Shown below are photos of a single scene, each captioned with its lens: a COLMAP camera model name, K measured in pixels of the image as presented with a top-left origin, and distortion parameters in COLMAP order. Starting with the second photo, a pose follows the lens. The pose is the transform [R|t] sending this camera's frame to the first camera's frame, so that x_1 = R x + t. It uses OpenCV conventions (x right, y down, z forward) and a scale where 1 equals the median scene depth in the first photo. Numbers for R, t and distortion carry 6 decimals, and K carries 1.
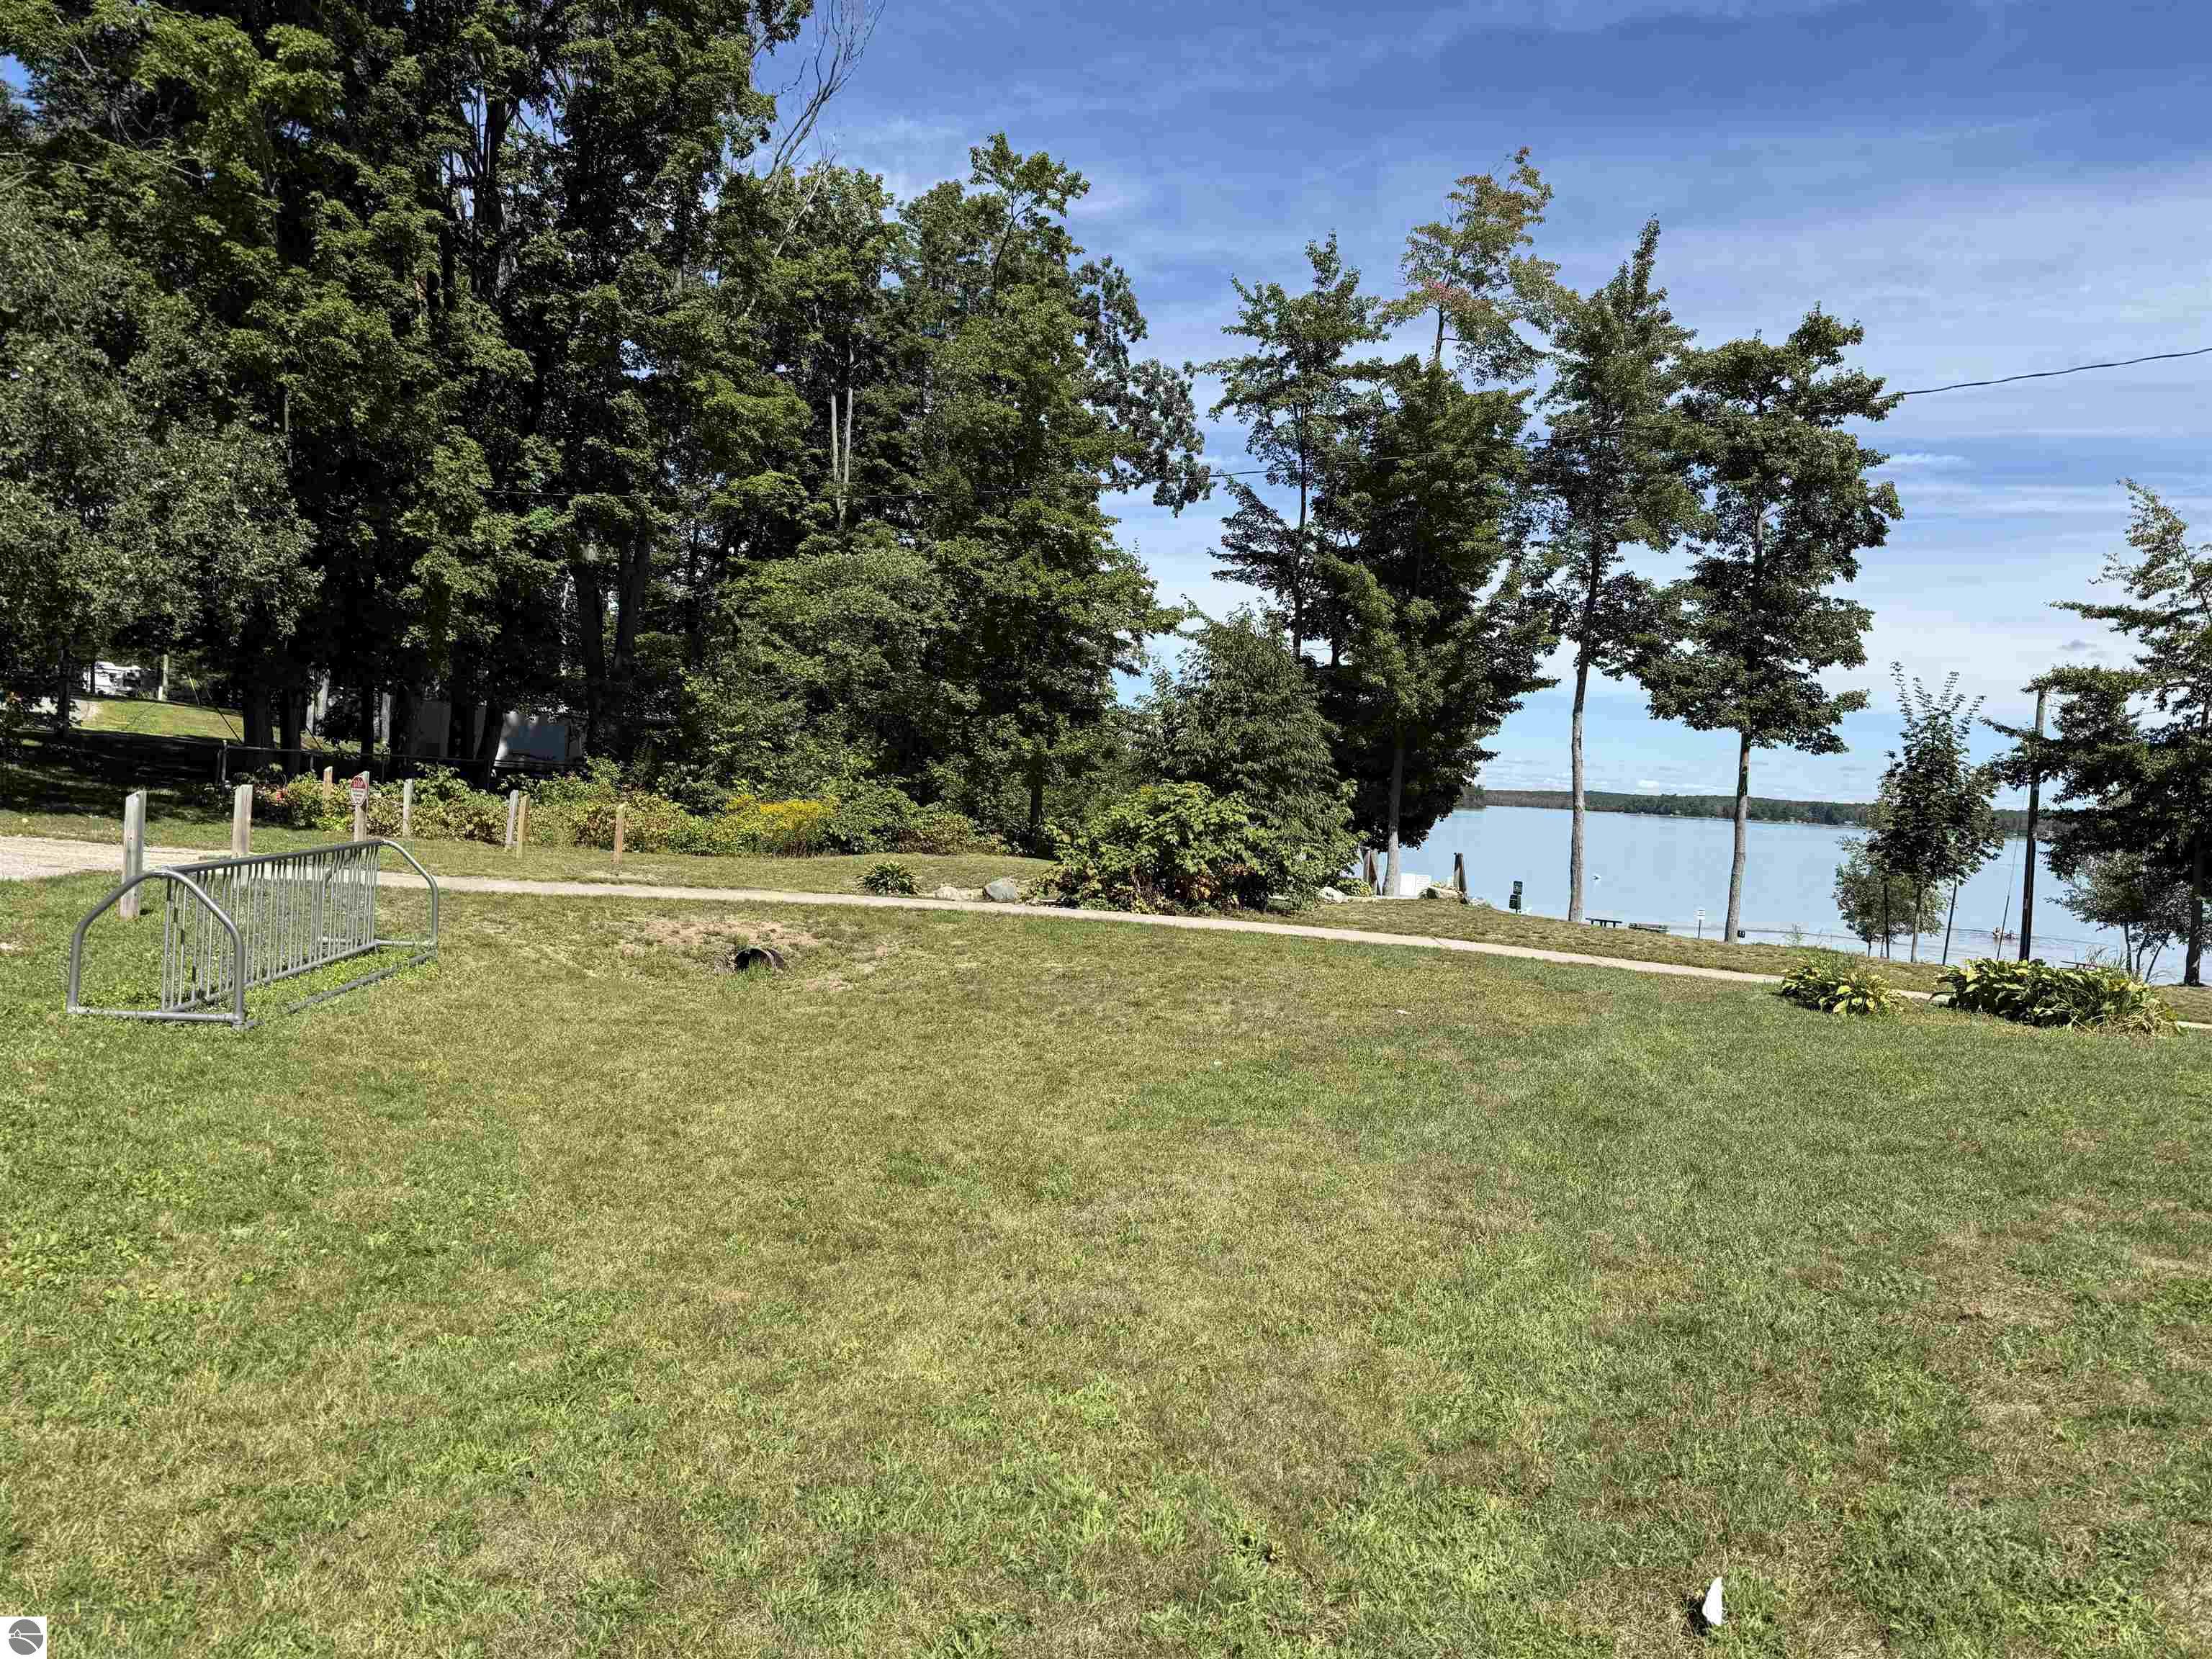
lens RADIAL K [[1539.1, 0, 1087.6], [0, 1539.1, 825.2], [0, 0, 1]] dist [0.000108, -0.021304]
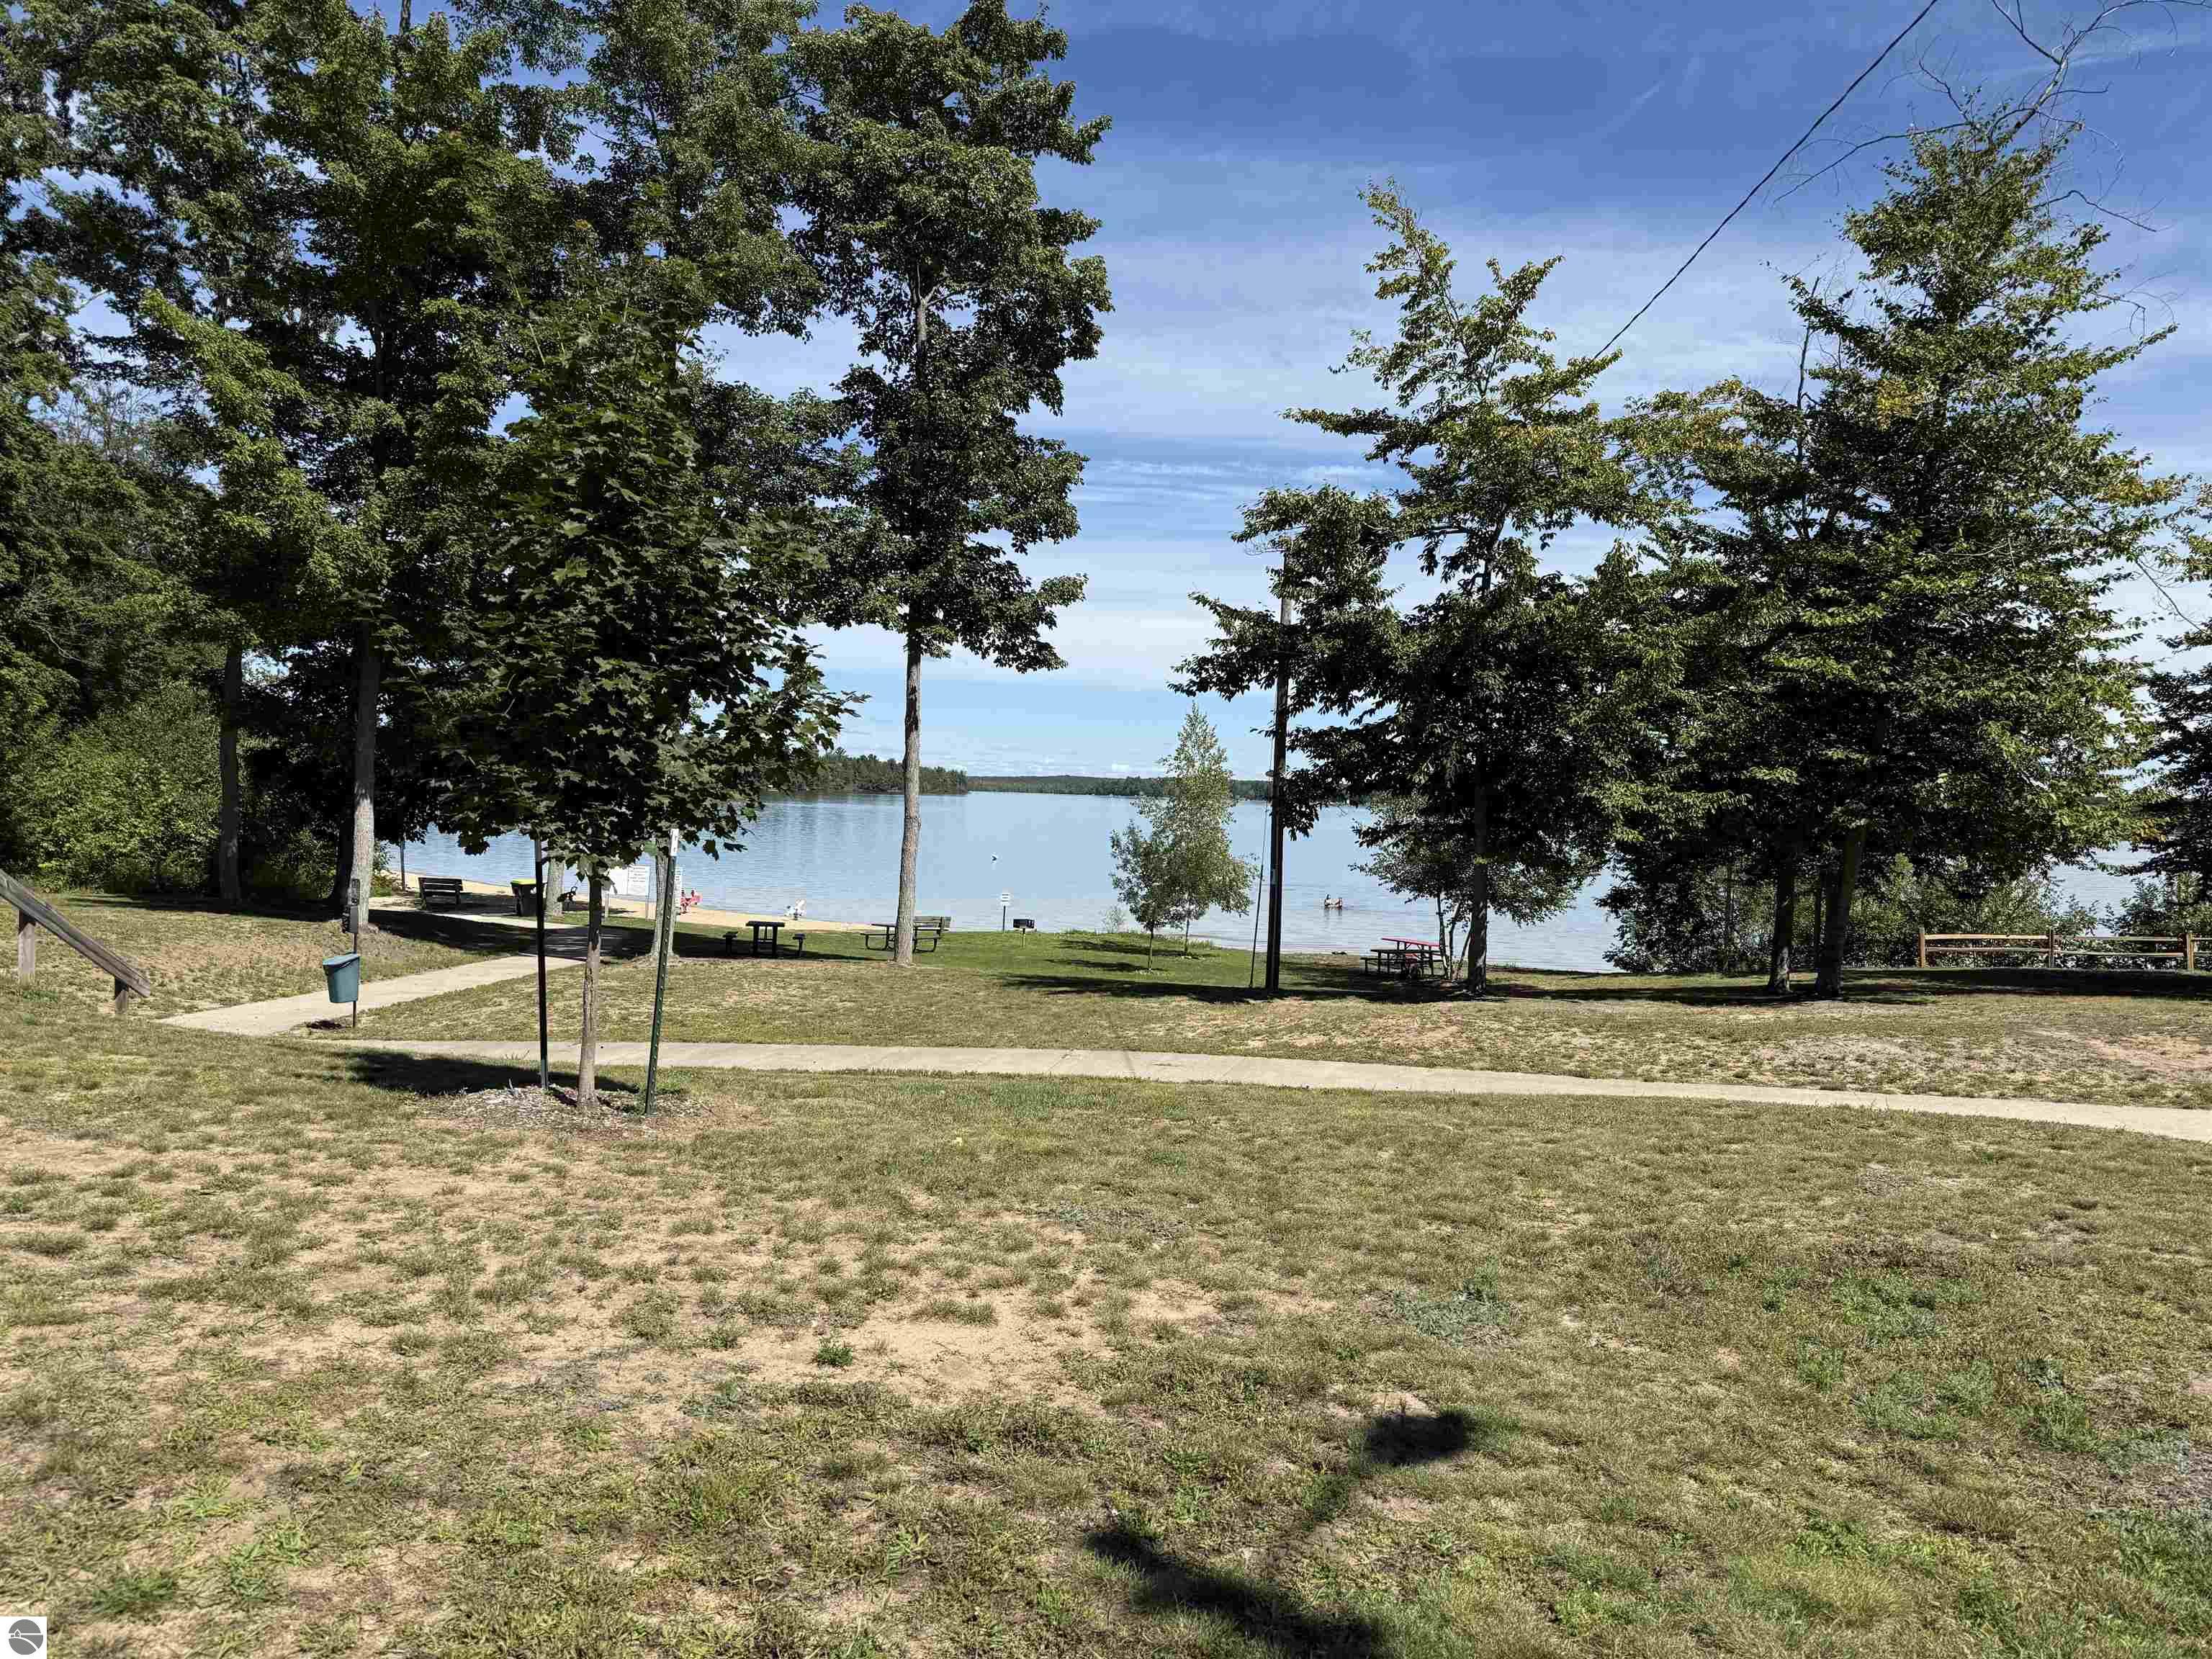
lens RADIAL K [[1501.8, 0, 1106.7], [0, 1501.8, 899.8], [0, 0, 1]] dist [0.000559, -0.001582]
pose [[0.942343, -0.046384, 0.331418, 0.284907], [0.027336, 0.997707, 0.061911, 0.016030], [-0.333530, -0.049282, 0.941450, 0.352697]]
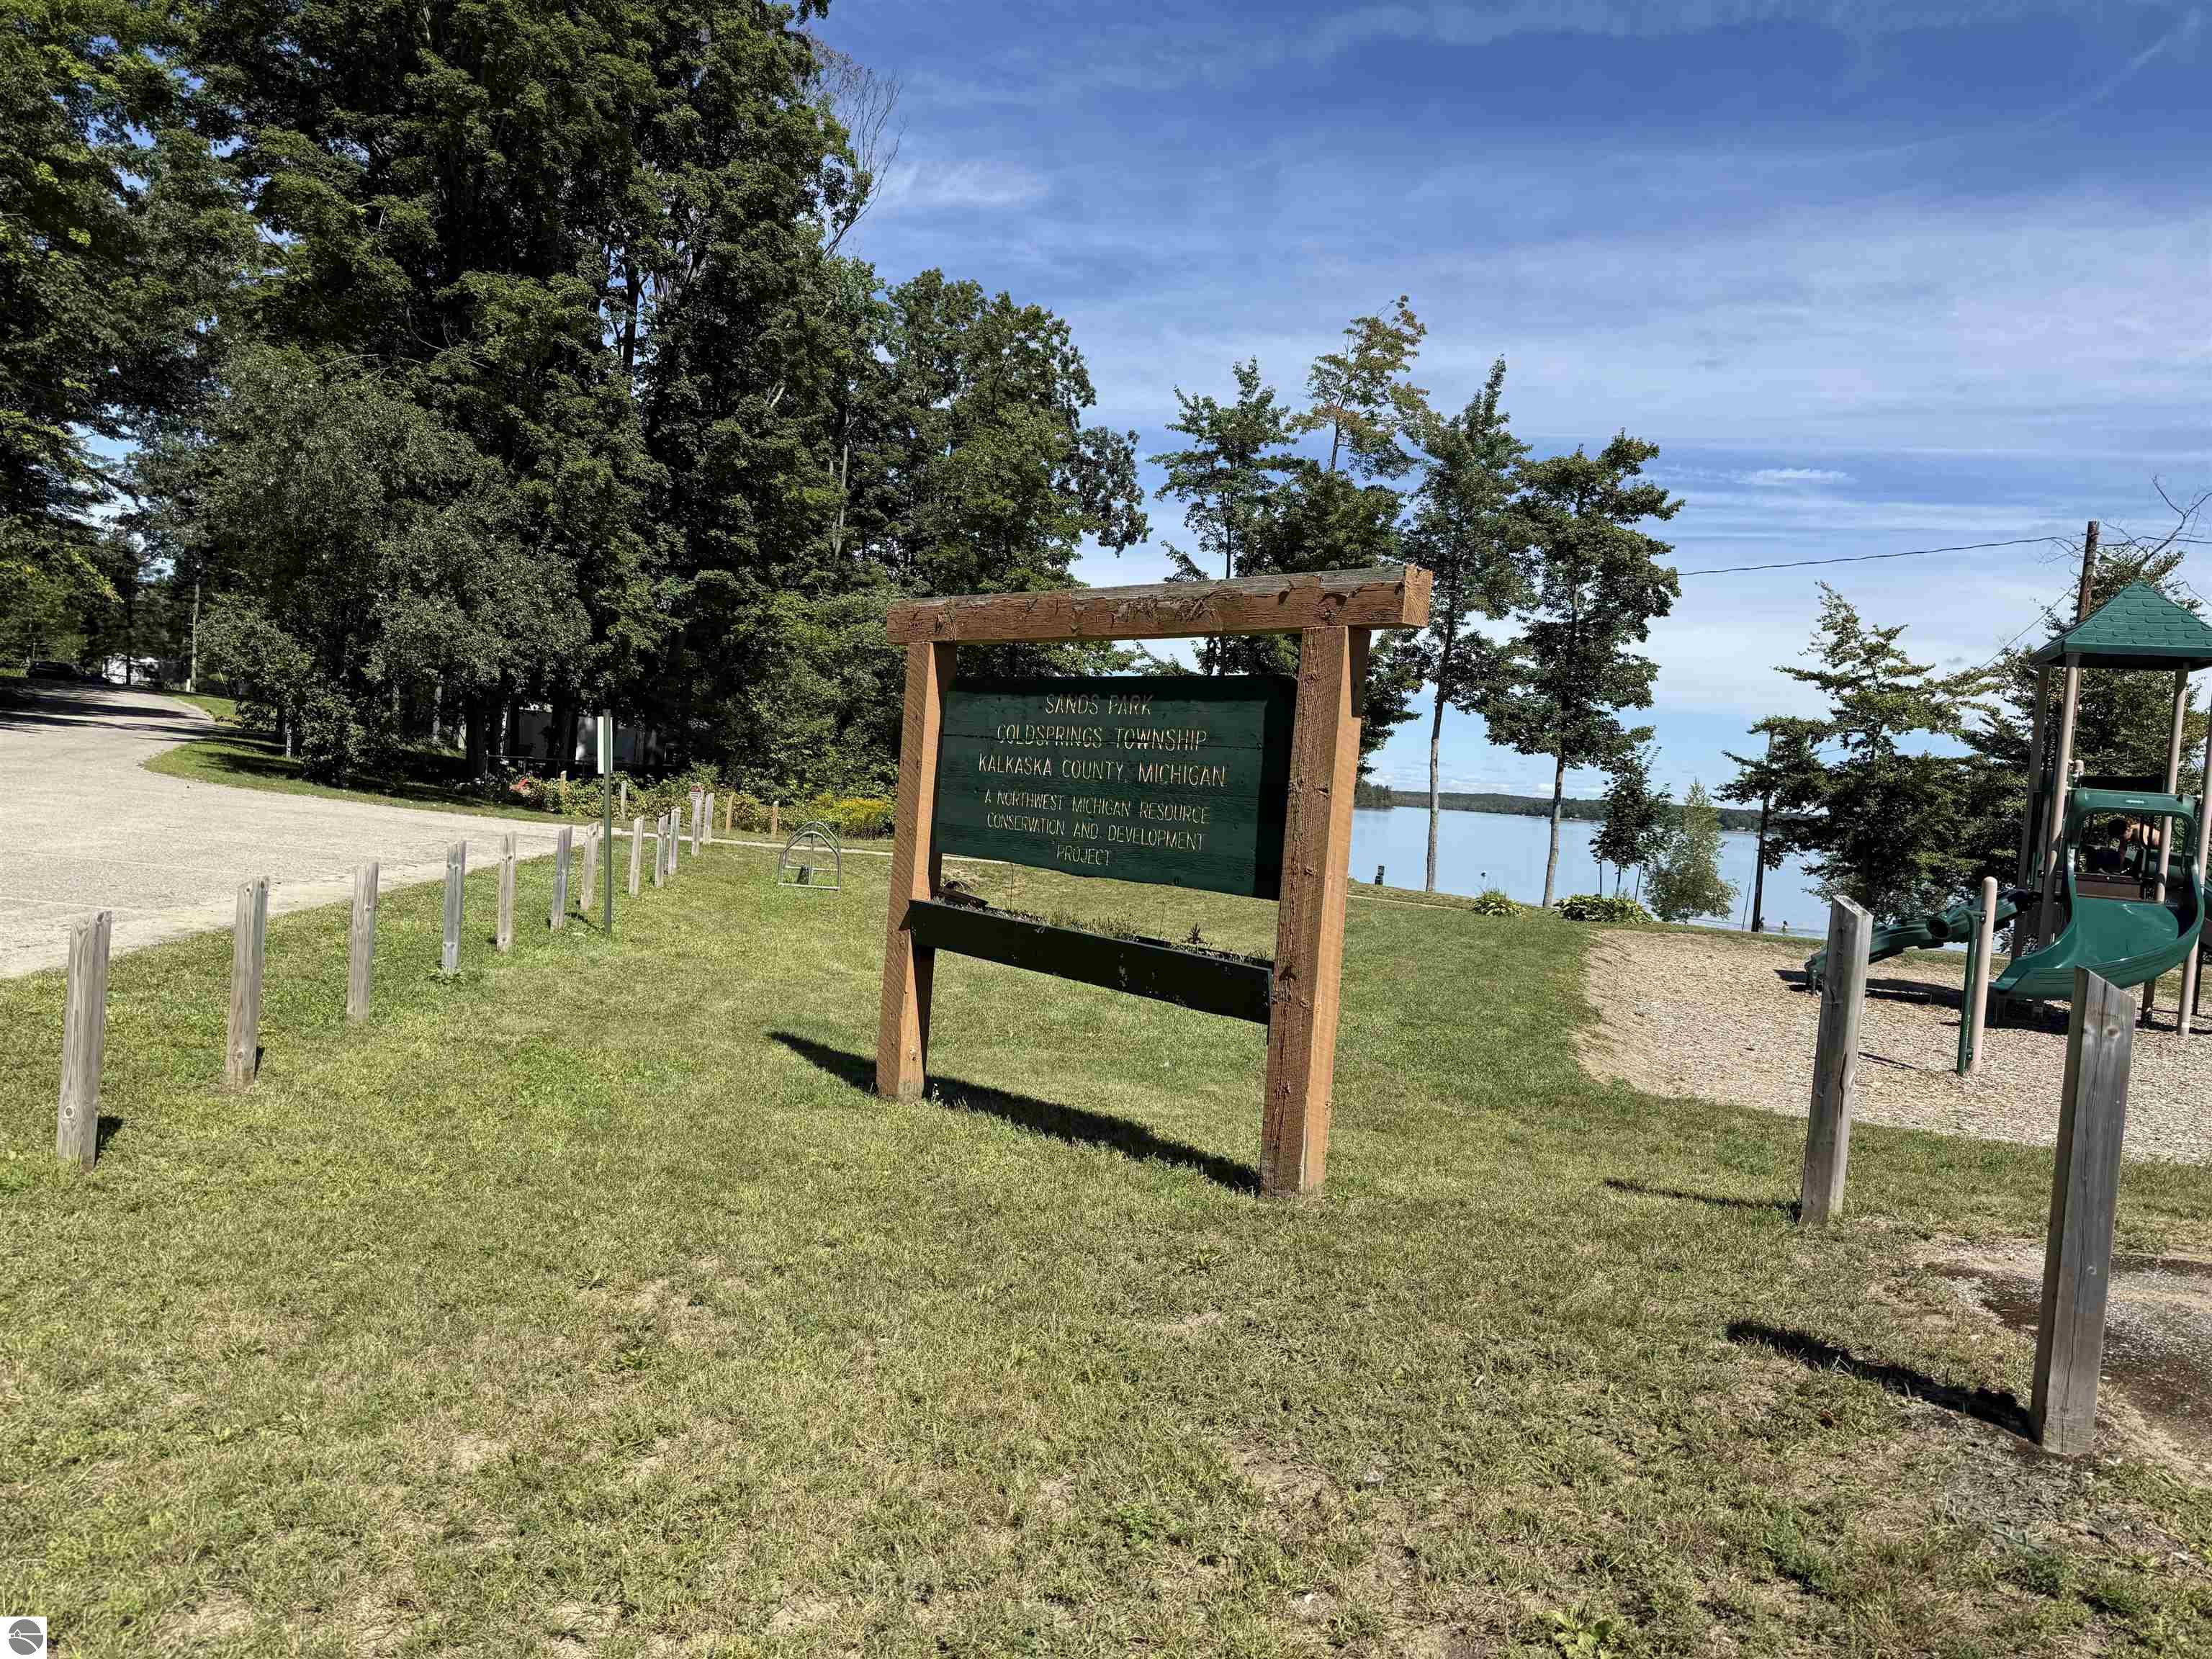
lens RADIAL K [[1529.2, 0, 1095.2], [0, 1529.2, 825.4], [0, 0, 1]] dist [0.002134, -0.010882]
pose [[0.998049, 0.015505, 0.060488, -0.045263], [-0.015723, 0.999871, 0.003128, 0.000409], [-0.060432, -0.004073, 0.998164, -0.270122]]
